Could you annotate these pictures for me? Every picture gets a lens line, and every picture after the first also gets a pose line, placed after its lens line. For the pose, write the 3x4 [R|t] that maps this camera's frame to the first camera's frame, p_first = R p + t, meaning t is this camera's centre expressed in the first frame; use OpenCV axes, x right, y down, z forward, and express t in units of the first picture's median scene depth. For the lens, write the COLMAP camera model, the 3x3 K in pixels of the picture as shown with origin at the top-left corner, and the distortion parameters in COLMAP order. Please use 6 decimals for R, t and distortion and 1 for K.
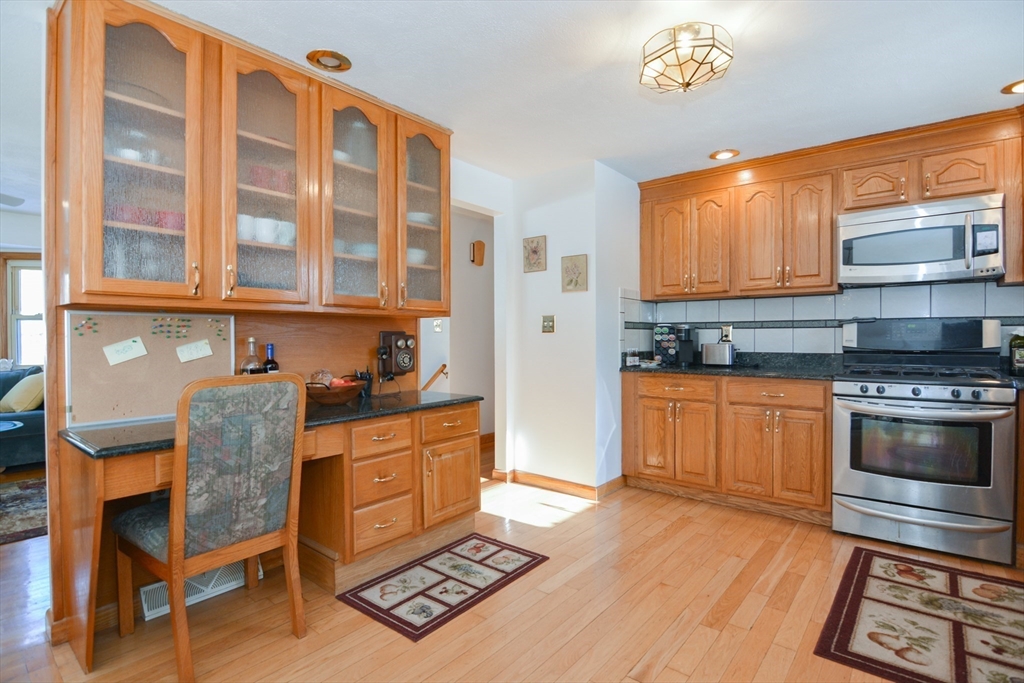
lens RADIAL K [[496.9, 0, 525.7], [0, 496.9, 347.0], [0, 0, 1]] dist [-0.005176, -0.006557]
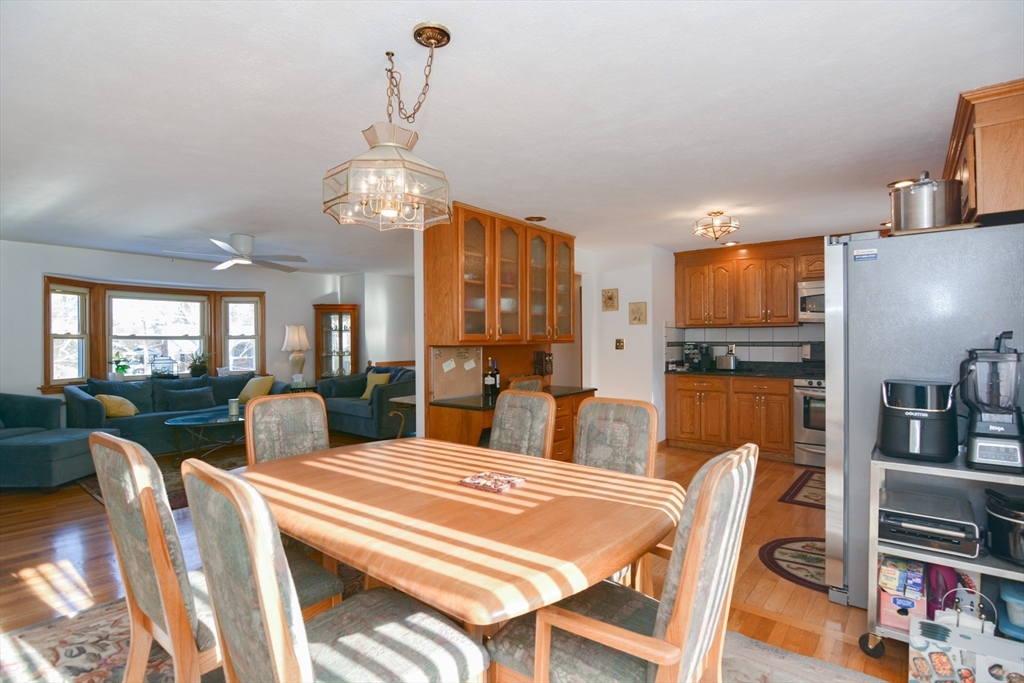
lens RADIAL K [[496.9, 0, 522.1], [0, 496.9, 347.5], [0, 0, 1]] dist [-0.005176, -0.006557]
pose [[0.999974, -0.004517, 0.005534, -0.326529], [0.004534, 0.999986, -0.002891, -0.038407], [-0.005521, 0.002916, 0.999981, -0.696386]]
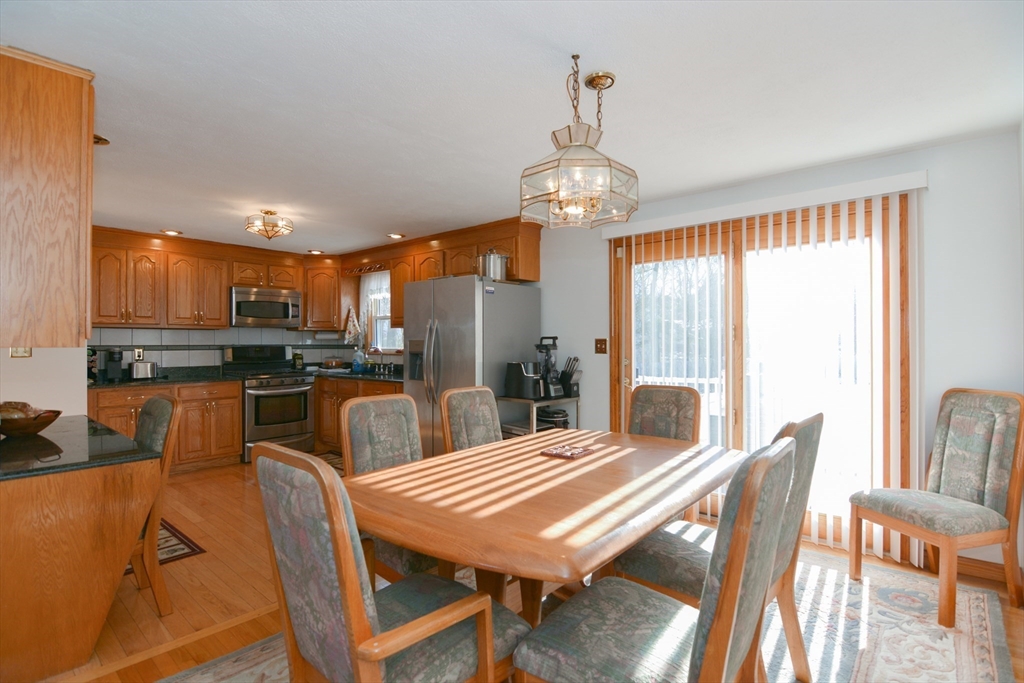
lens RADIAL K [[496.9, 0, 508.1], [0, 496.9, 339.8], [0, 0, 1]] dist [-0.005176, -0.006557]
pose [[0.042590, 0.008217, 0.999059, -1.076798], [0.023431, 0.999683, -0.009221, -0.037780], [-0.998818, 0.023802, 0.042384, -0.046073]]
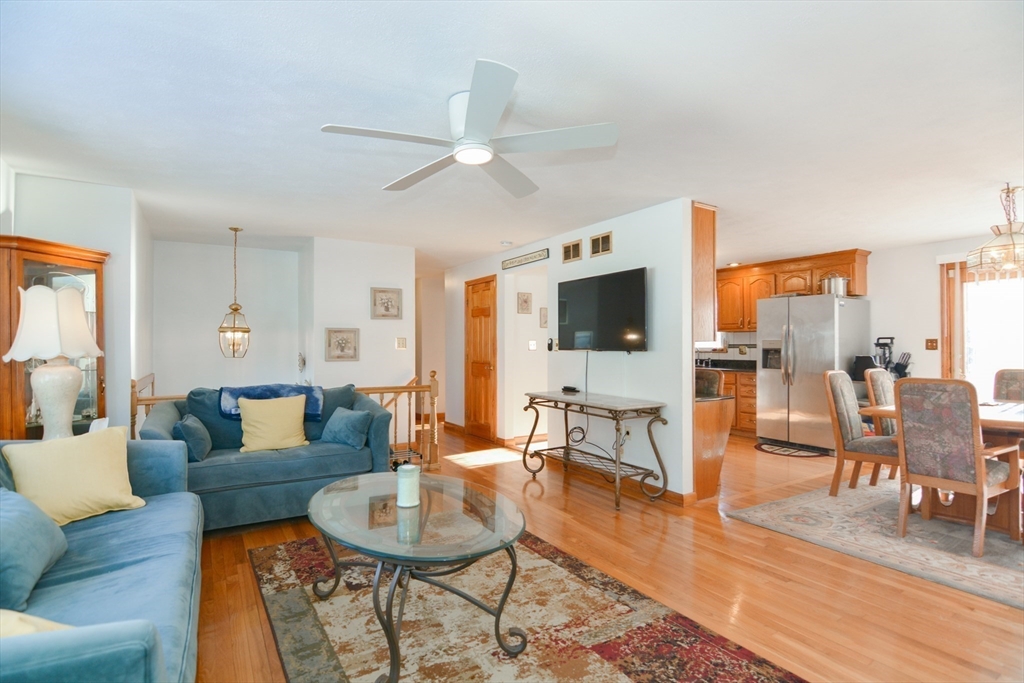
lens RADIAL K [[496.9, 0, 518.4], [0, 496.9, 344.3], [0, 0, 1]] dist [-0.005176, -0.006557]
pose [[0.324320, 0.007174, 0.945920, -1.854852], [0.019765, 0.999702, -0.014358, -0.031651], [-0.945741, 0.023352, 0.324081, 0.572124]]
